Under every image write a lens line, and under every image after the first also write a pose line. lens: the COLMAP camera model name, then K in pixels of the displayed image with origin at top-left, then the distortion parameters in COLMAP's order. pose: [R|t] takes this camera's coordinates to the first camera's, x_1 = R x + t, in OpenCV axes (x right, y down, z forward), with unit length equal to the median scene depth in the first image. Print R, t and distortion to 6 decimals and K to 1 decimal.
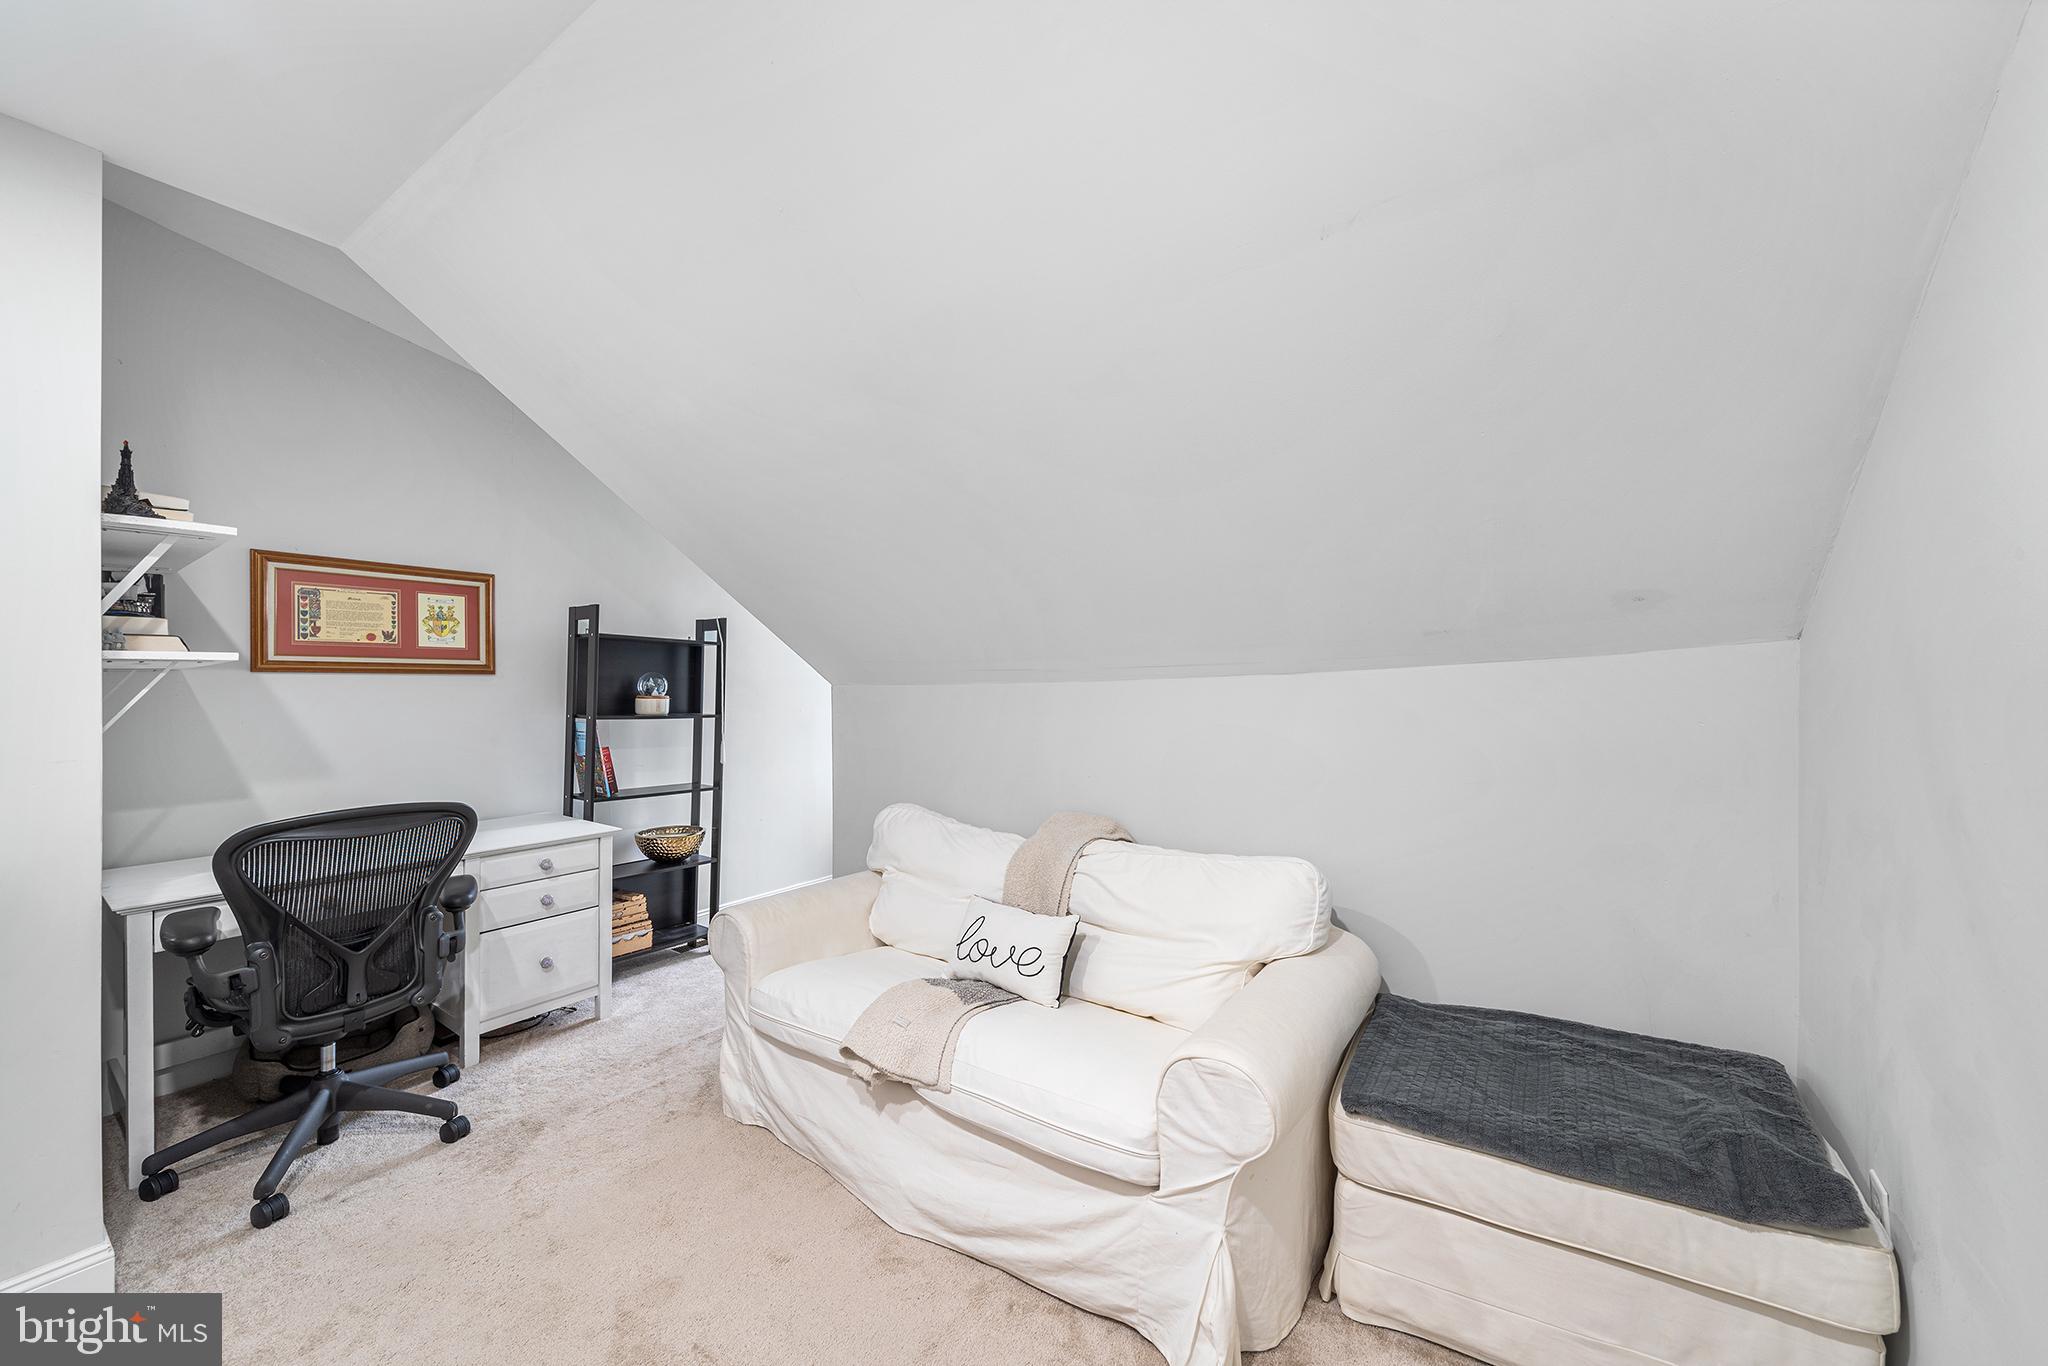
lens RADIAL K [[761.4, 0, 1024.0], [0, 761.4, 683.0], [0, 0, 1]] dist [0.000682, 0.000118]
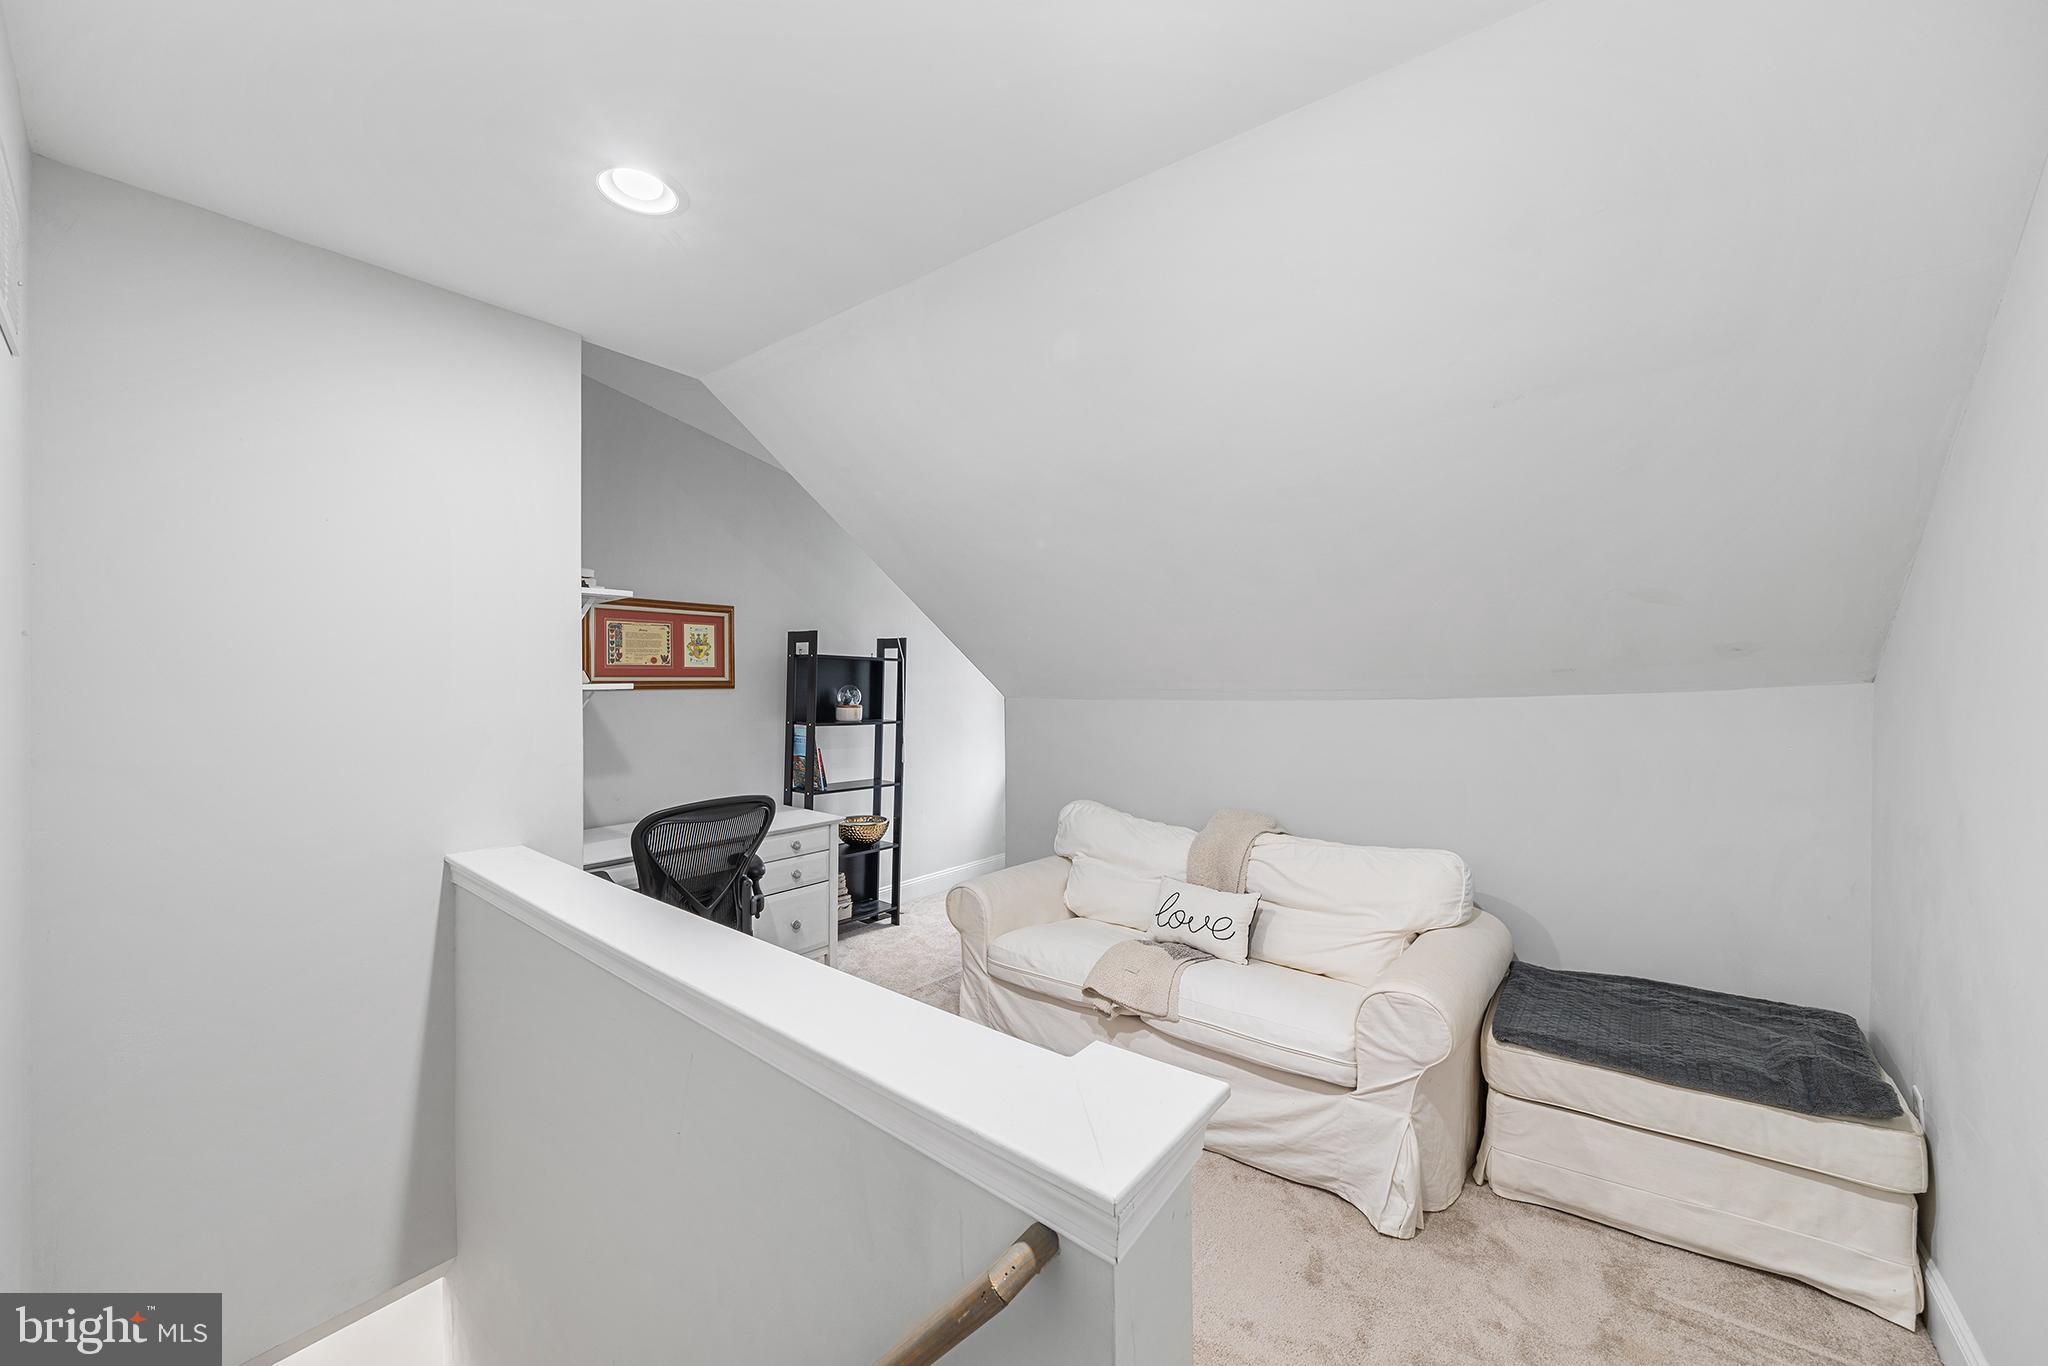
lens RADIAL K [[764.8, 0, 1029.4], [0, 764.8, 678.8], [0, 0, 1]] dist [0.000598, 0.000054]
pose [[0.997028, 0.002737, -0.076986, -0.246138], [-0.002505, 0.999992, 0.003102, -0.058988], [0.076993, -0.002900, 0.997027, -0.331427]]
